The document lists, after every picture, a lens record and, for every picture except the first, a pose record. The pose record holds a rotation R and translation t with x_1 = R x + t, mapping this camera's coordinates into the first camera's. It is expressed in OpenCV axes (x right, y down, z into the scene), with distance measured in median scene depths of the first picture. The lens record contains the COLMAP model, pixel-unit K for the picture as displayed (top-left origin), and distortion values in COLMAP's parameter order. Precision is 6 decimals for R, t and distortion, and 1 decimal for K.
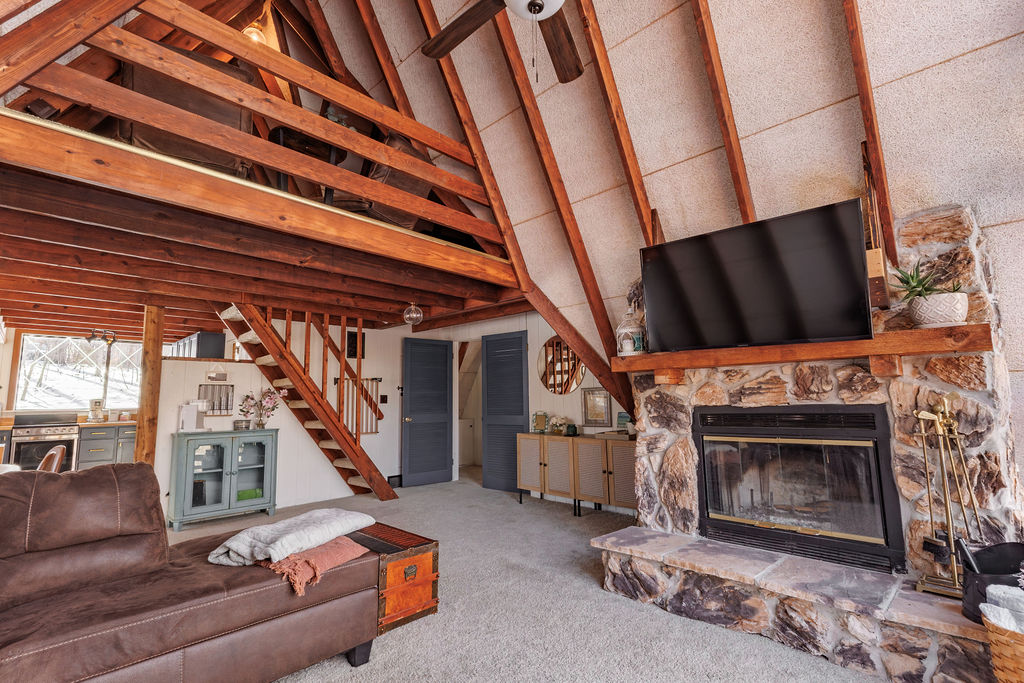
lens RADIAL K [[471.4, 0, 512.0], [0, 471.4, 341.5], [0, 0, 1]] dist [-0.001908, -0.000267]
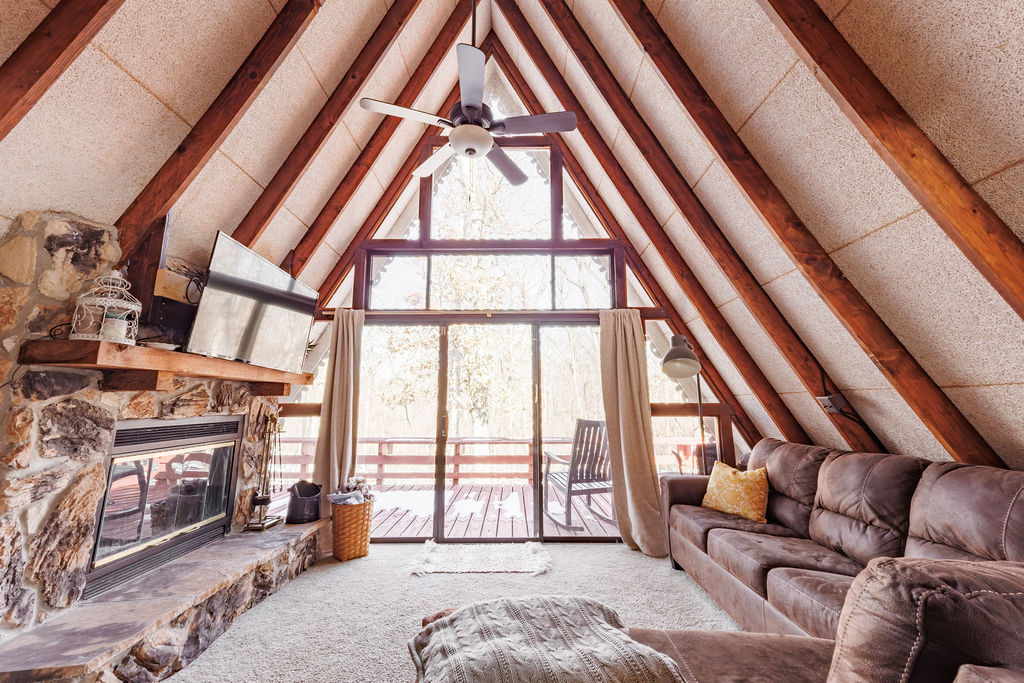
lens RADIAL K [[471.4, 0, 512.0], [0, 471.4, 341.5], [0, 0, 1]] dist [-0.001908, -0.000267]
pose [[-0.725298, 0.107084, 0.680056, -0.696663], [-0.076399, 0.969207, -0.234096, 0.163275], [-0.684183, -0.221745, -0.694782, 1.279617]]
